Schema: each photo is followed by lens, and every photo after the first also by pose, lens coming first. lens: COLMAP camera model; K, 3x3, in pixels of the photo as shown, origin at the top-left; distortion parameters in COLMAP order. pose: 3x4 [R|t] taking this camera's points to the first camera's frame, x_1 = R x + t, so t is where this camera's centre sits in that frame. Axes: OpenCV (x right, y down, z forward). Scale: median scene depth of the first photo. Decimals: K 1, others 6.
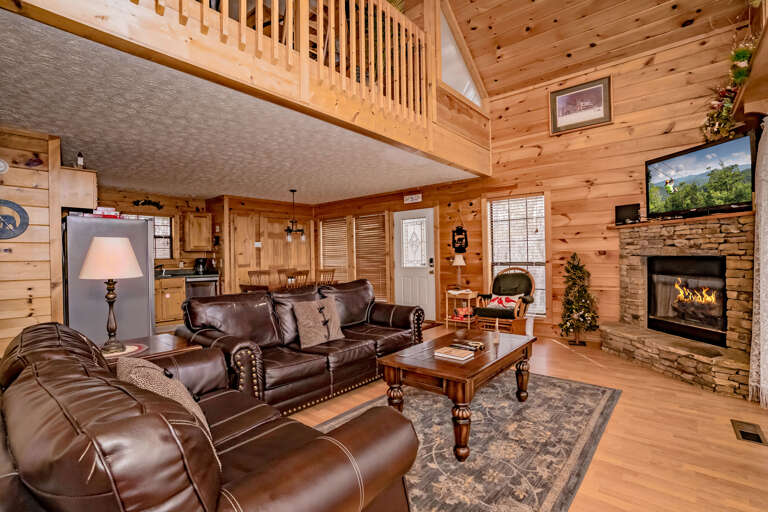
lens RADIAL K [[358.9, 0, 384.0], [0, 358.9, 256.0], [0, 0, 1]] dist [-0.041127, 0.000113]
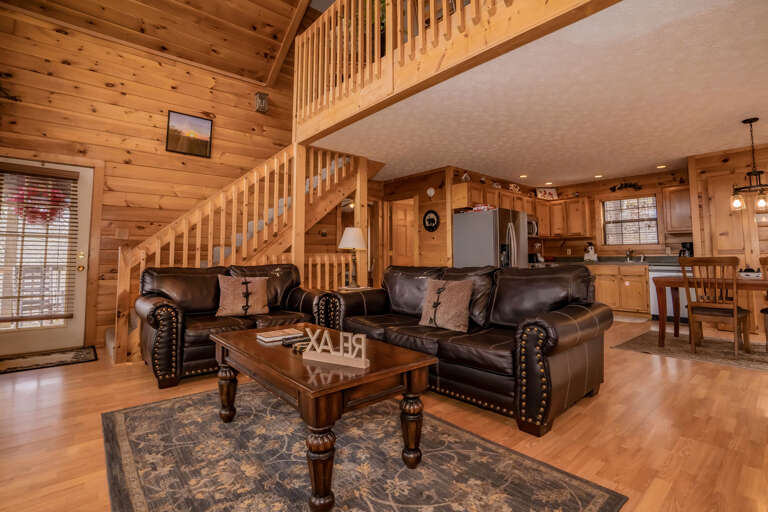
lens RADIAL K [[351.9, 0, 384.7], [0, 351.9, 235.6], [0, 0, 1]] dist [-0.030726, -0.000070]
pose [[-0.145209, -0.044978, -0.988378, 0.463549], [0.004683, 0.998924, -0.046146, 0.032795], [0.989390, -0.011330, -0.144842, 0.632152]]
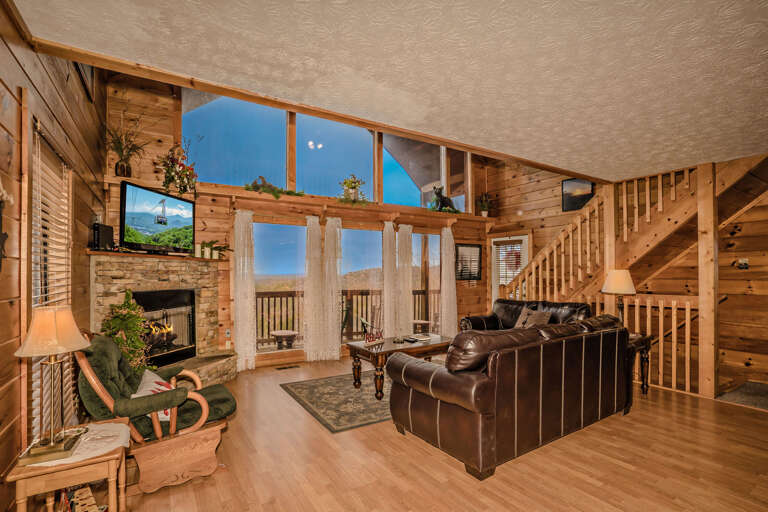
lens RADIAL K [[370.8, 0, 388.2], [0, 370.8, 267.3], [0, 0, 1]] dist [-0.020260, 0.000191]
pose [[-0.955776, 0.026278, 0.292919, -0.096147], [0.021257, 0.999568, -0.020312, -0.022544], [-0.293326, -0.013187, -0.955922, 1.312834]]
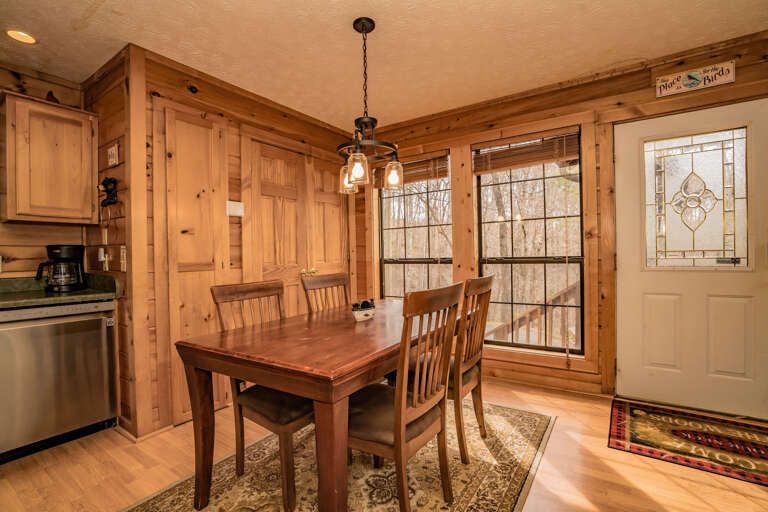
lens RADIAL K [[367.9, 0, 384.0], [0, 367.9, 256.0], [0, 0, 1]] dist [-0.019816, 0.000058]
pose [[0.993839, 0.000028, 0.110830, -0.349733], [-0.000520, 0.999990, 0.004411, 0.021236], [-0.110829, -0.004442, 0.993830, 0.874116]]
